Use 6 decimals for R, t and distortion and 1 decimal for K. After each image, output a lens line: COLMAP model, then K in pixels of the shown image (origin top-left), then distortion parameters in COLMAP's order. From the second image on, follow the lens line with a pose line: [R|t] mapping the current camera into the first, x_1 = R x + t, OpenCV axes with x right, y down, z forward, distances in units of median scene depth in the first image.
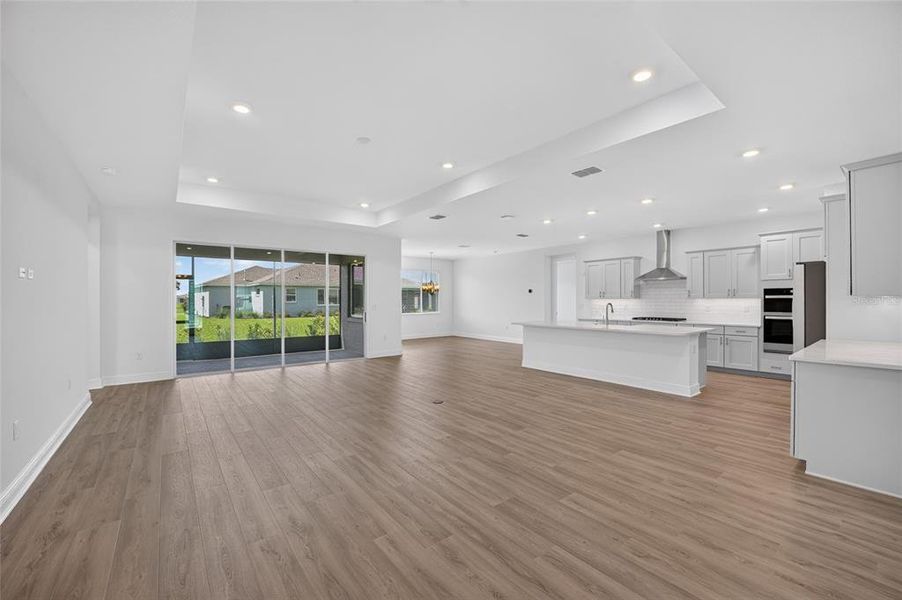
lens RADIAL K [[362.8, 0, 448.3], [0, 362.8, 302.1], [0, 0, 1]] dist [-0.021761, 0.000441]
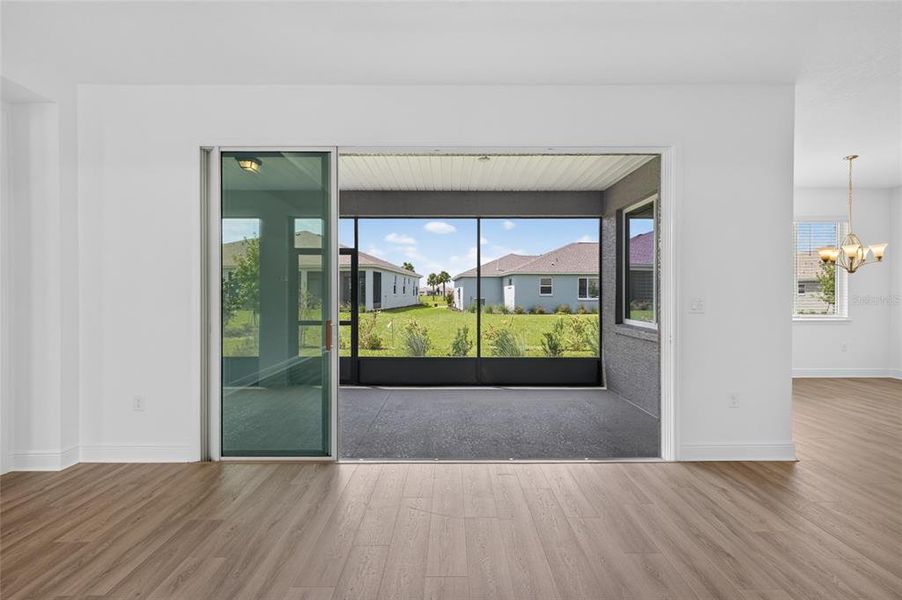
lens RADIAL K [[414.8, 0, 450.1], [0, 414.8, 297.9], [0, 0, 1]] dist [0.003332, 0.000183]
pose [[0.788923, 0.006771, -0.614455, -0.176828], [-0.003606, 0.999973, 0.006390, 0.006800], [0.614482, -0.002825, 0.788926, 0.674573]]
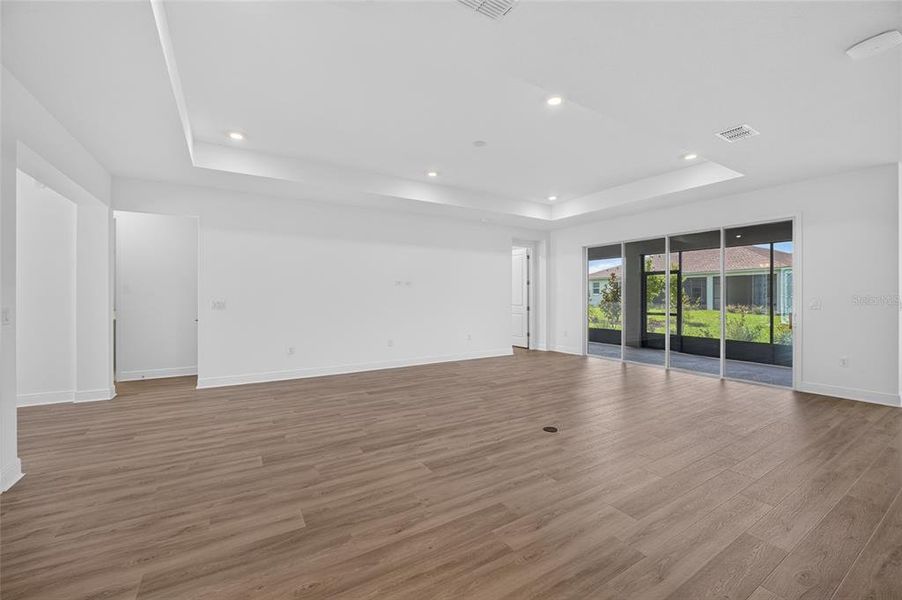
lens RADIAL K [[362.8, 0, 459.3], [0, 362.8, 297.8], [0, 0, 1]] dist [-0.021761, 0.000441]
pose [[-0.088489, 0.007593, -0.996048, 0.477374], [-0.006574, 0.999945, 0.008207, 0.001212], [0.996055, 0.007274, -0.088434, 0.582453]]
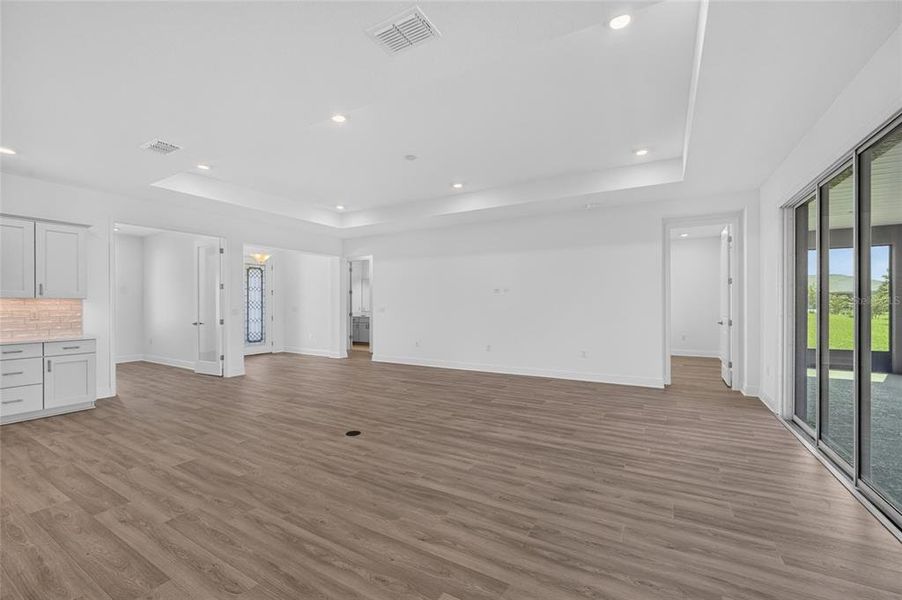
lens RADIAL K [[373.5, 0, 459.8], [0, 373.5, 300.7], [0, 0, 1]] dist [-0.022887, 0.001314]
pose [[-0.918401, 0.003149, -0.395637, 0.048615], [0.005318, 0.999976, -0.004387, 0.002385], [0.395614, -0.006133, -0.918396, 1.194708]]
